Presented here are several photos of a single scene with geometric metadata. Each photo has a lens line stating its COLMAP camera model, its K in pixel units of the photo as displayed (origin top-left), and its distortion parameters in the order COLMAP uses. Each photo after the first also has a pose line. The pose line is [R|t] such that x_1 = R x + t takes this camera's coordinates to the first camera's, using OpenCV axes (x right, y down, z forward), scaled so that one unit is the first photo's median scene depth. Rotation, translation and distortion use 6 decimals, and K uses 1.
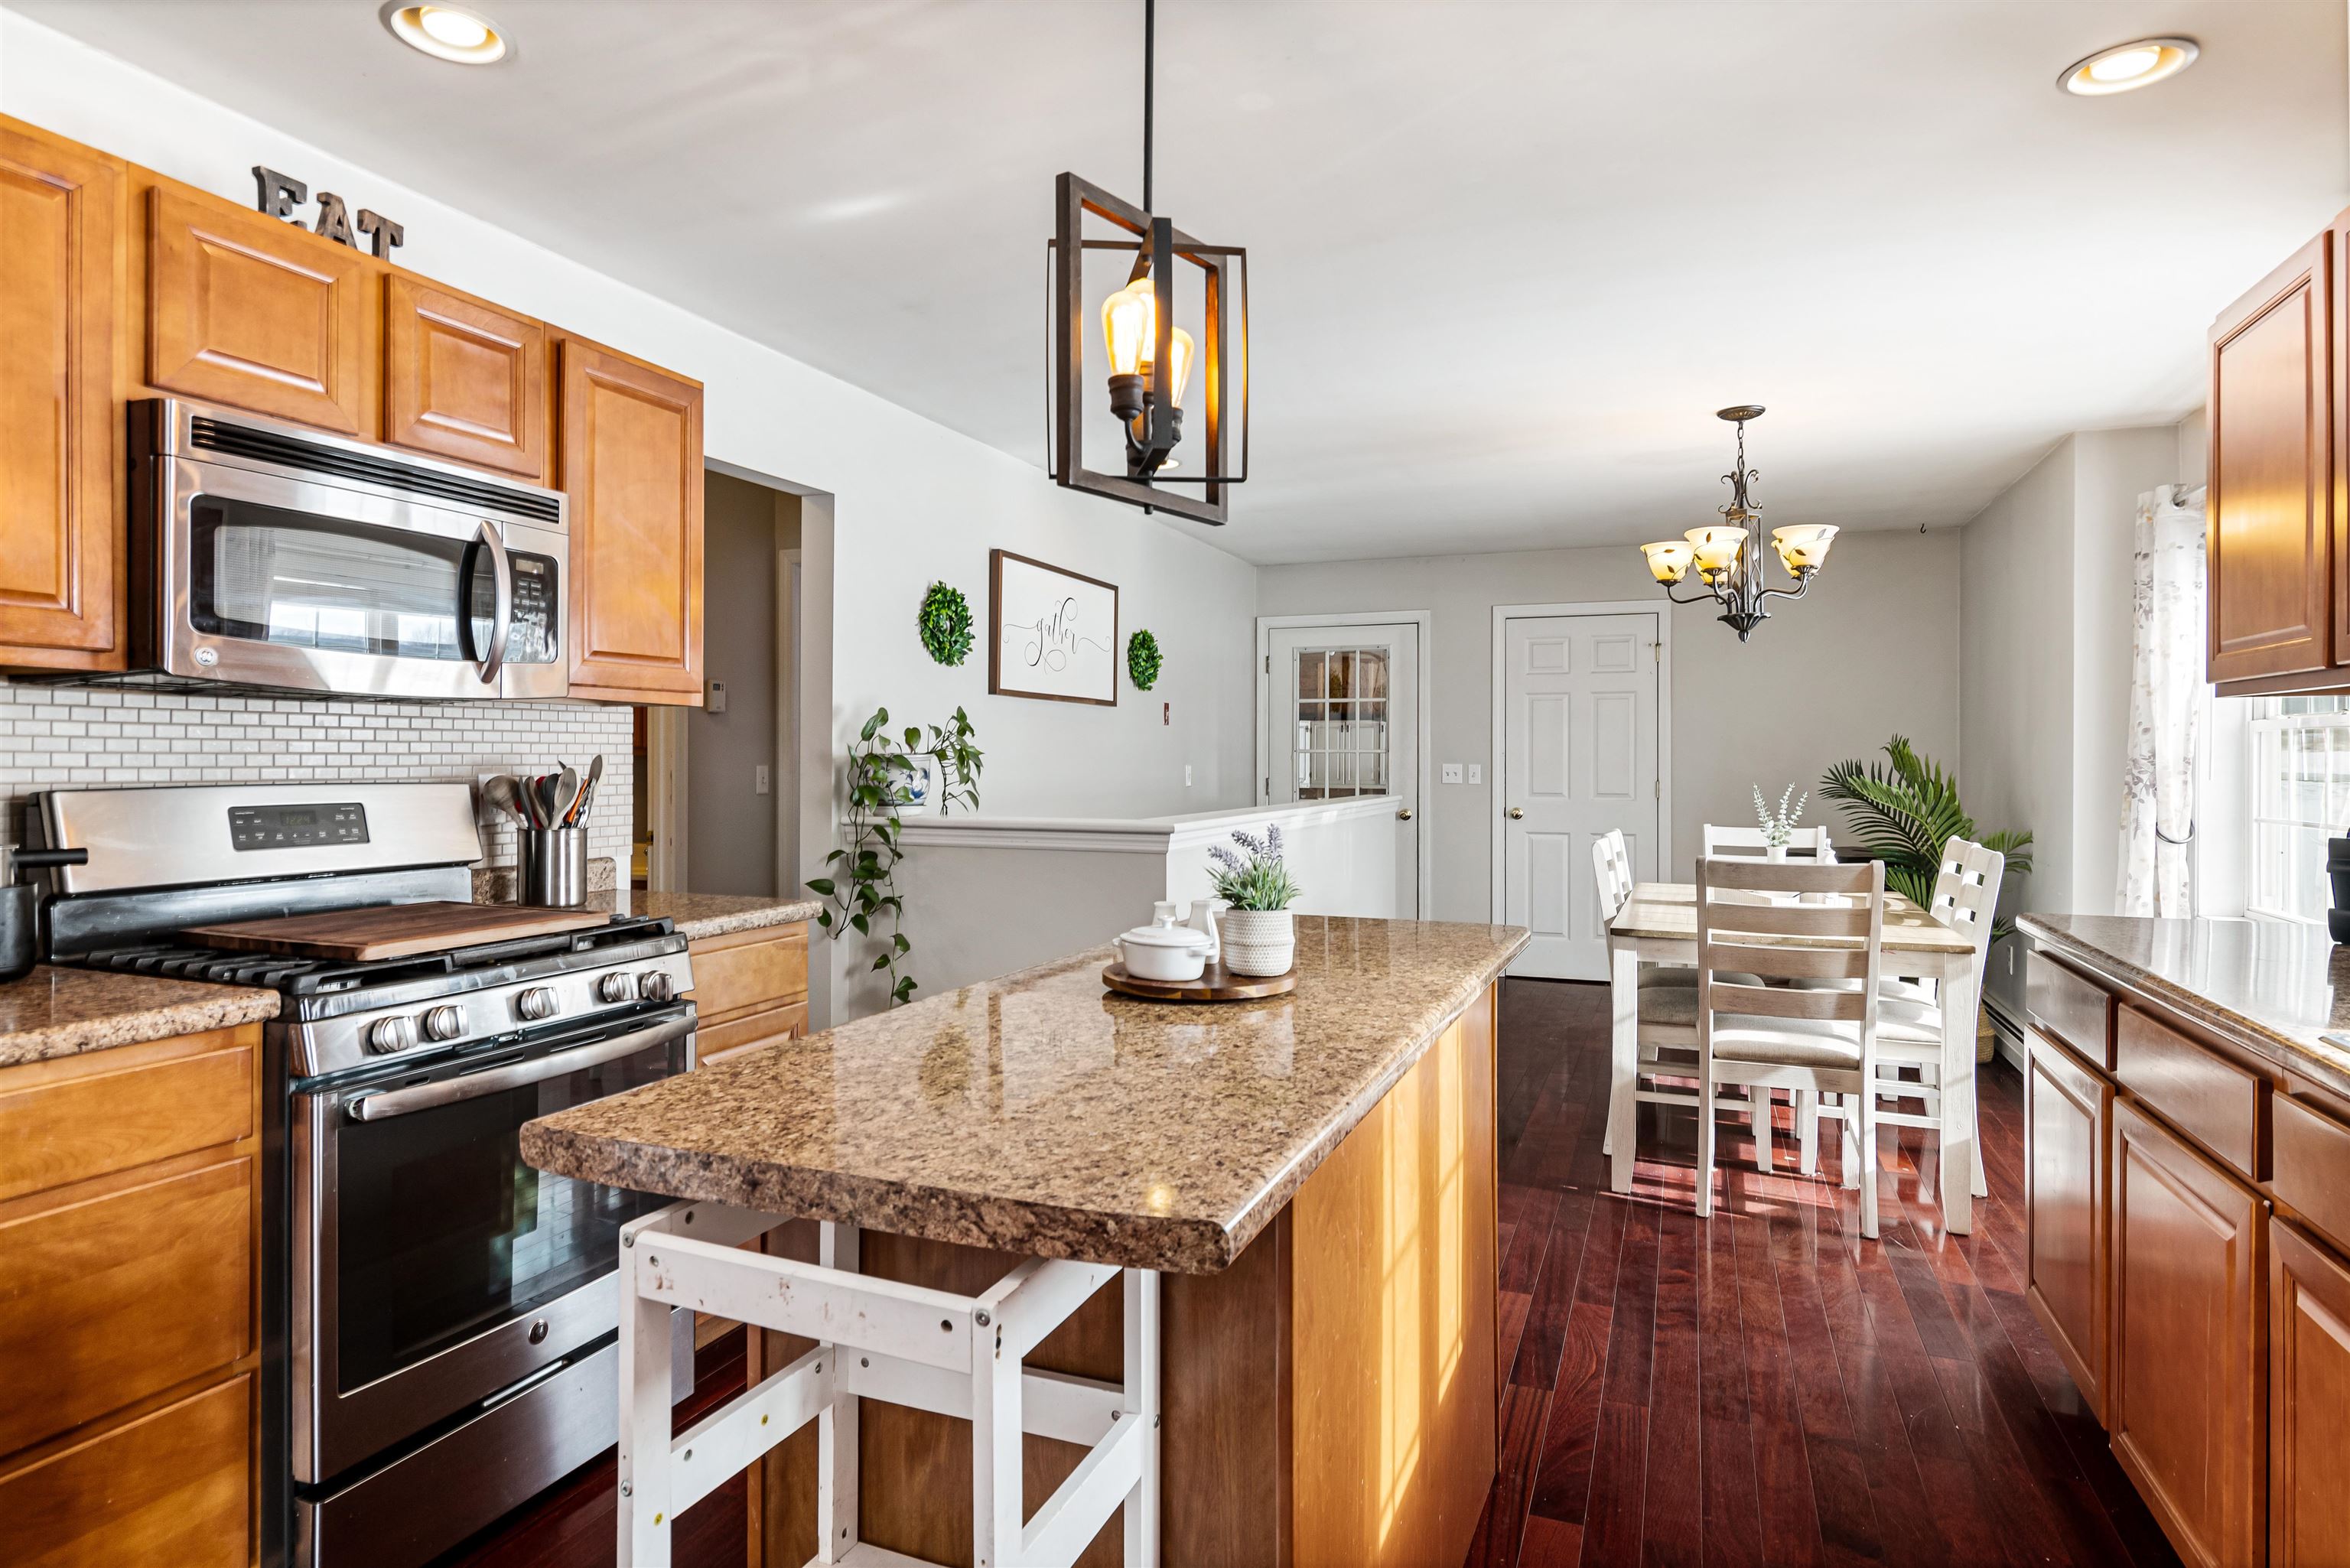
lens RADIAL K [[1303.0, 0, 1167.3], [0, 1303.0, 761.0], [0, 0, 1]] dist [-0.001702, -0.001860]
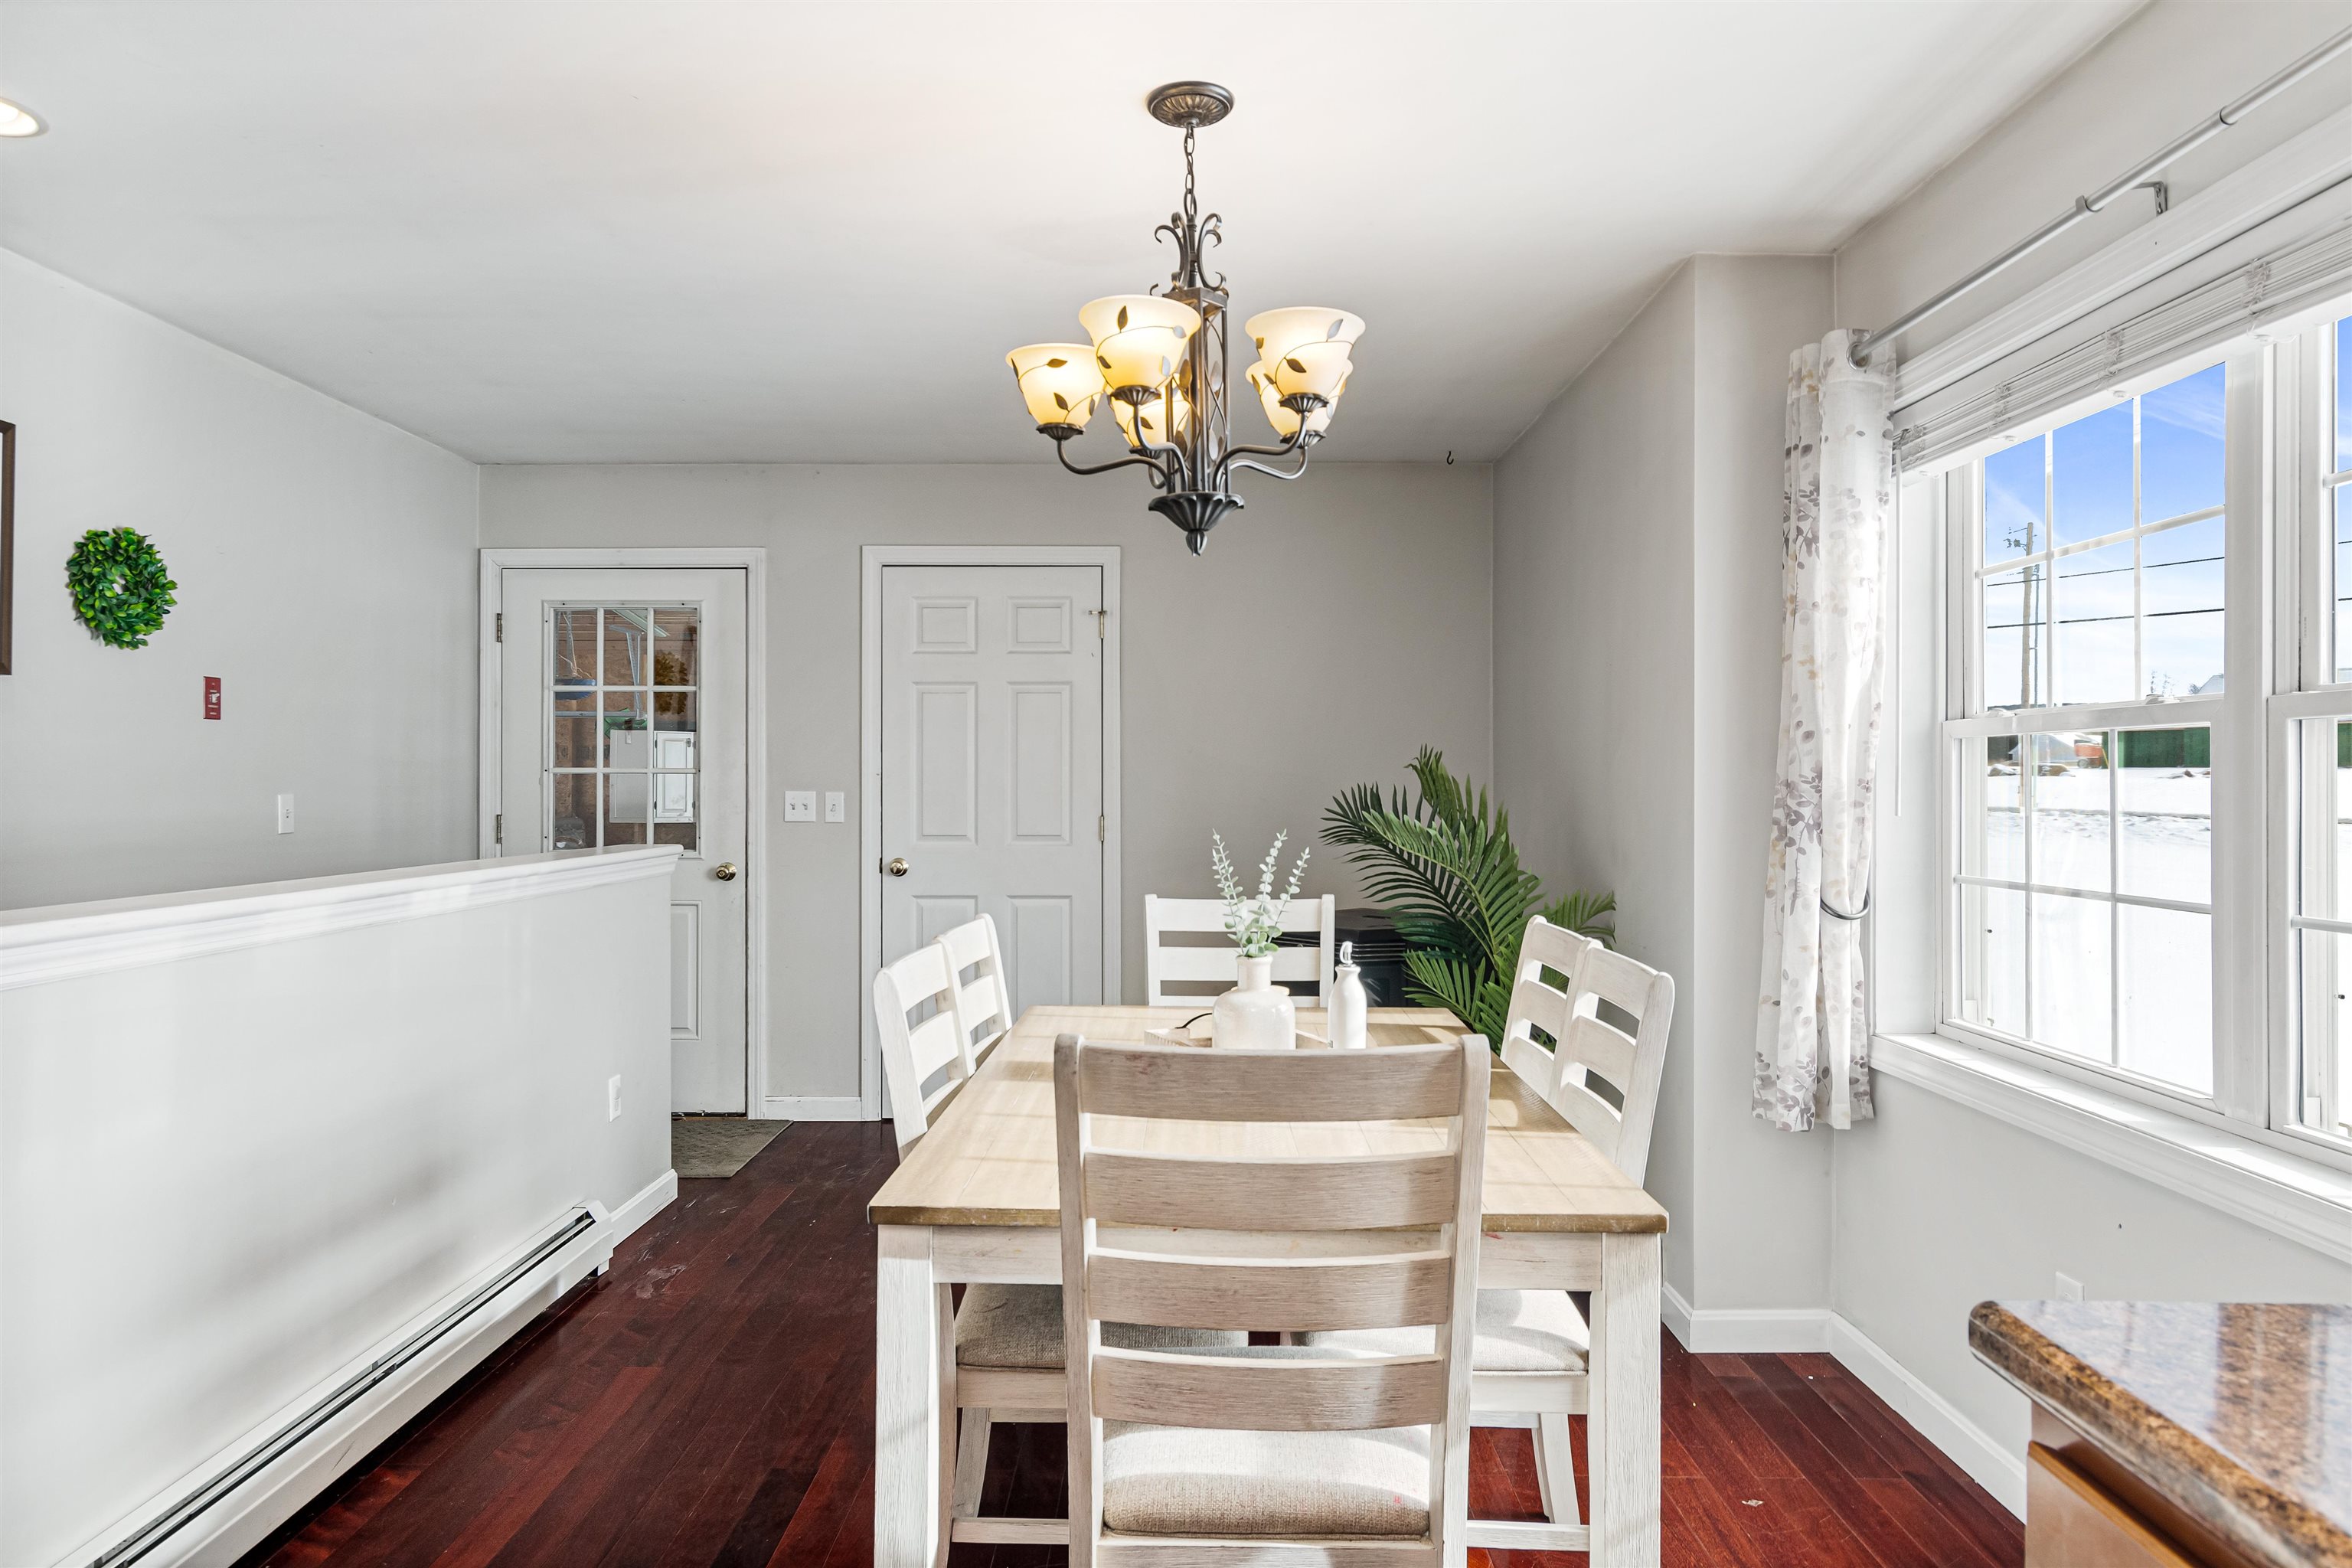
lens RADIAL K [[1448.7, 0, 1167.7], [0, 1448.7, 781.3], [0, 0, 1]] dist [0.001954, 0.001476]
pose [[0.933370, -0.000142, 0.358915, 0.229370], [0.001255, 0.999995, -0.002868, -0.000369], [-0.358913, 0.003127, 0.933366, 0.476306]]
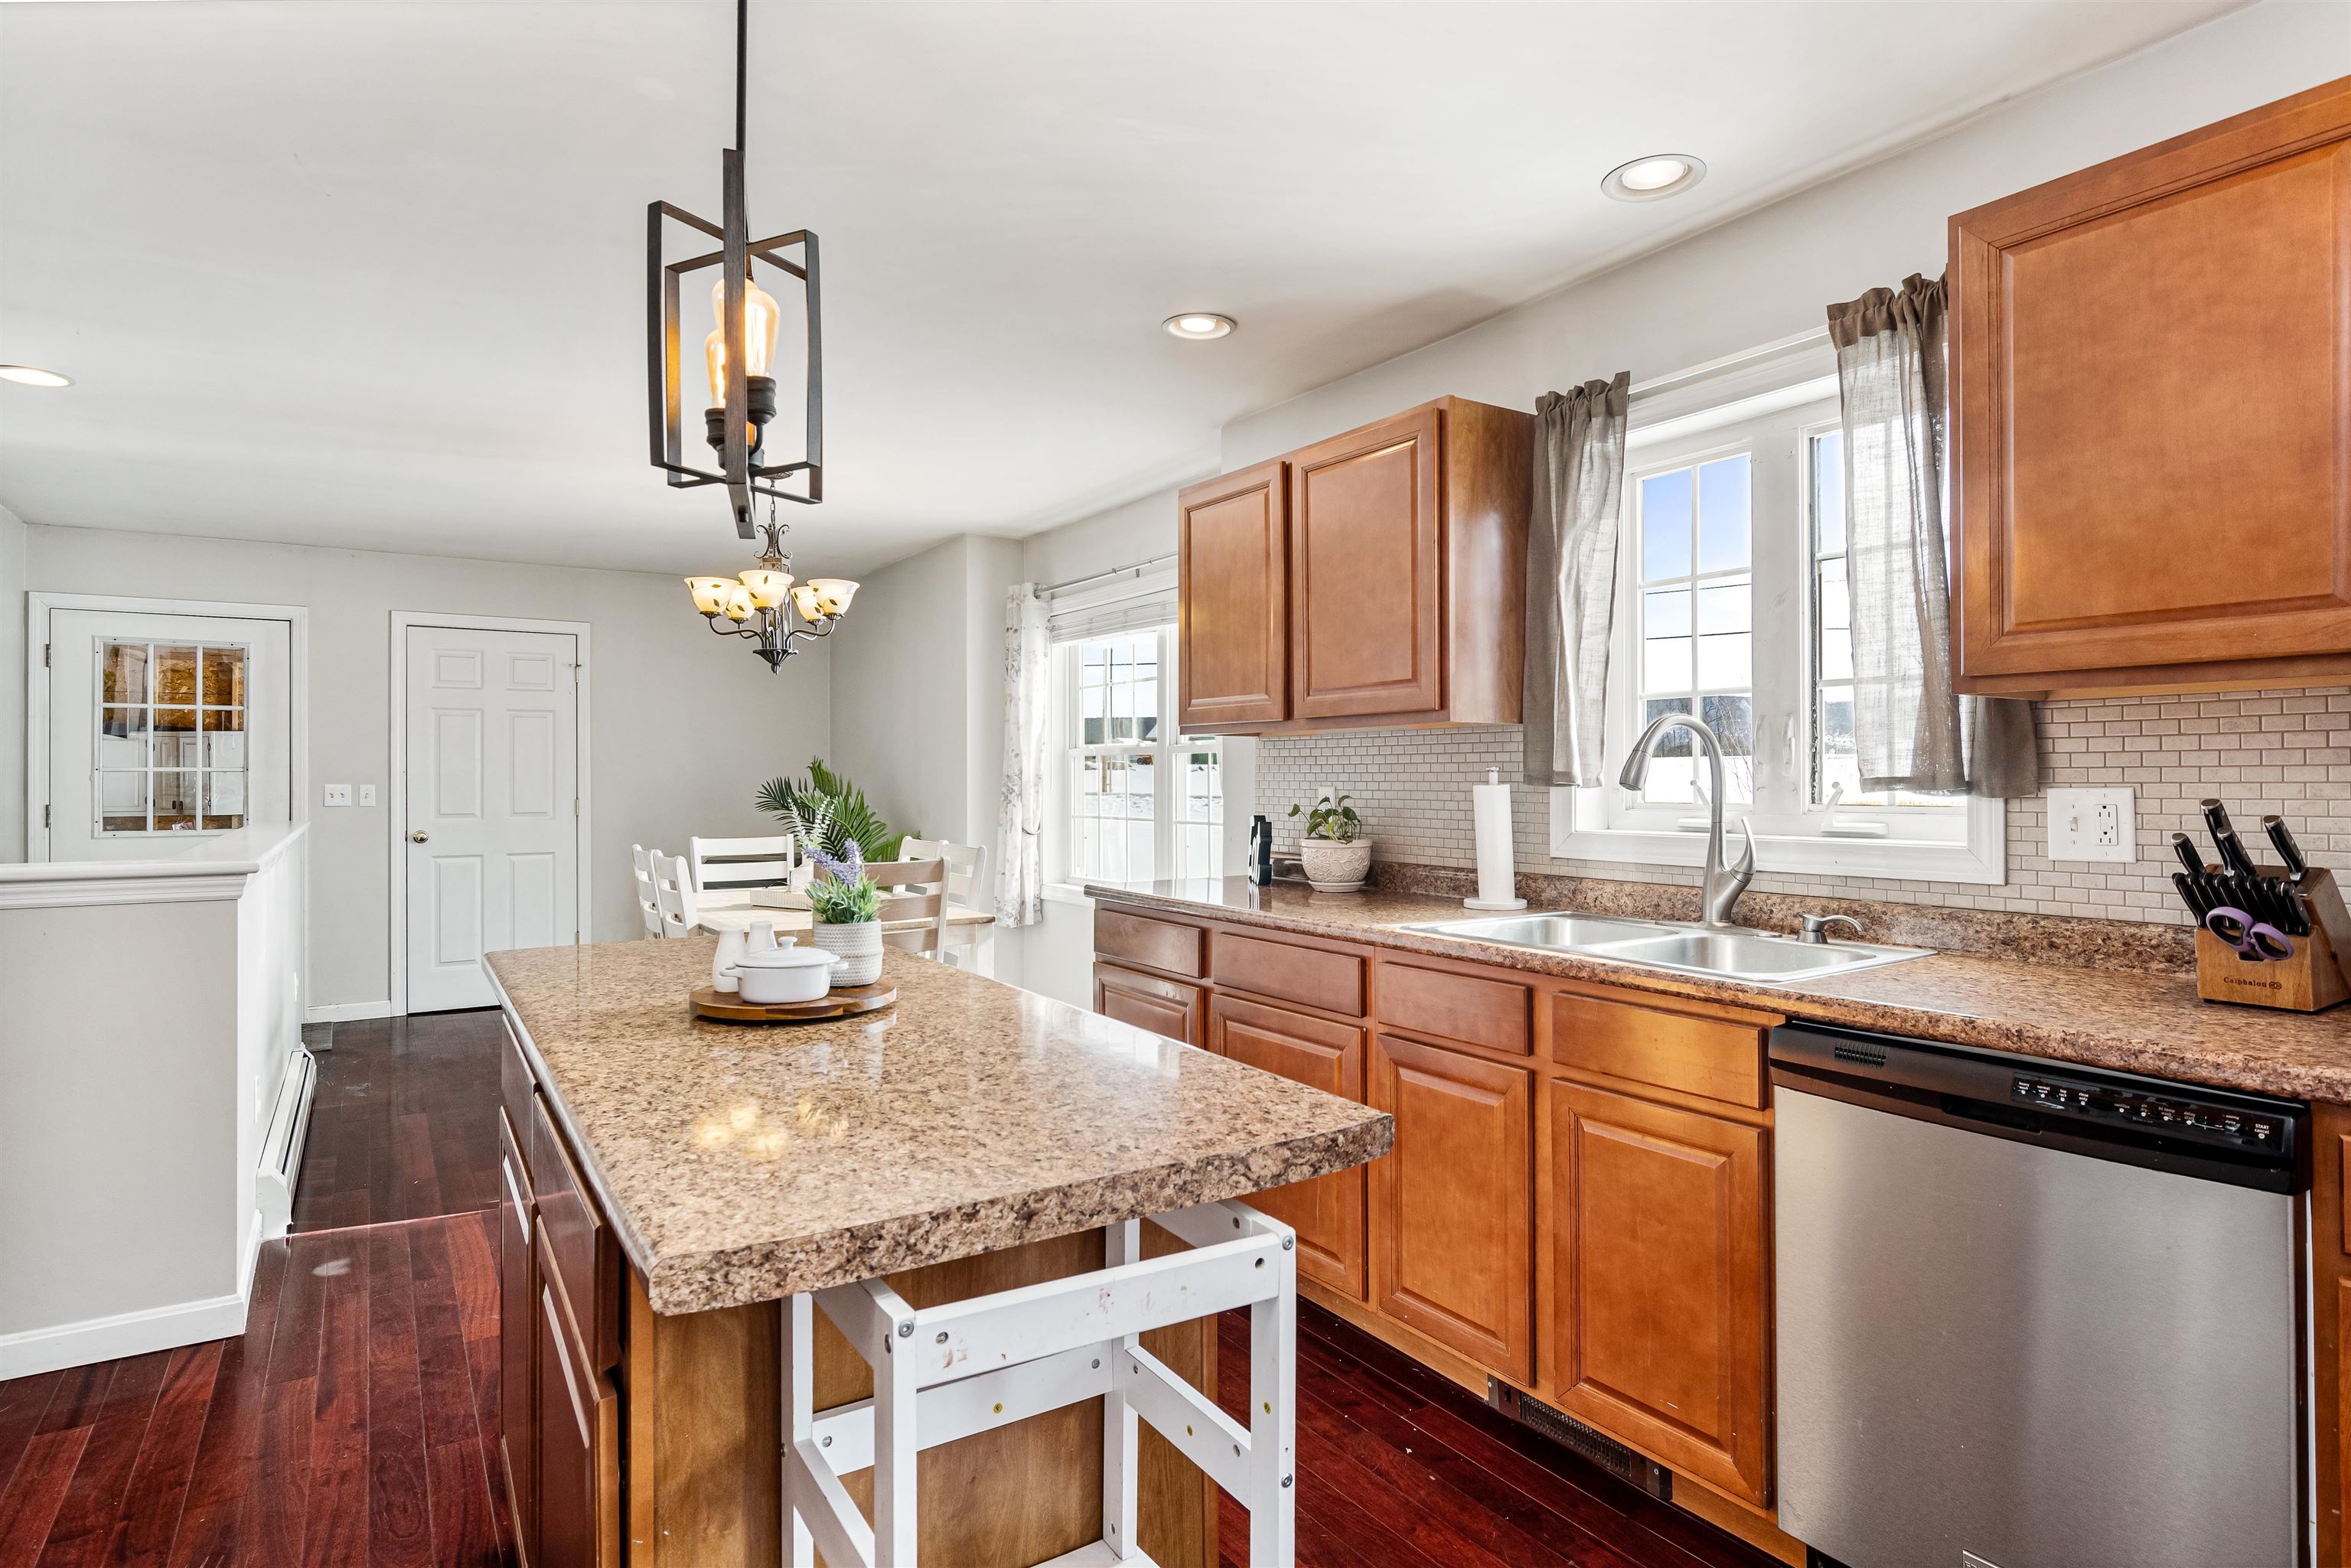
lens RADIAL K [[1239.2, 0, 1169.6], [0, 1239.2, 770.9], [0, 0, 1]] dist [0.001490, -0.000813]
pose [[0.579657, 0.000254, 0.814860, -0.242337], [0.005414, 0.999977, -0.004163, -0.000062], [-0.814843, 0.006824, 0.579642, 0.092044]]
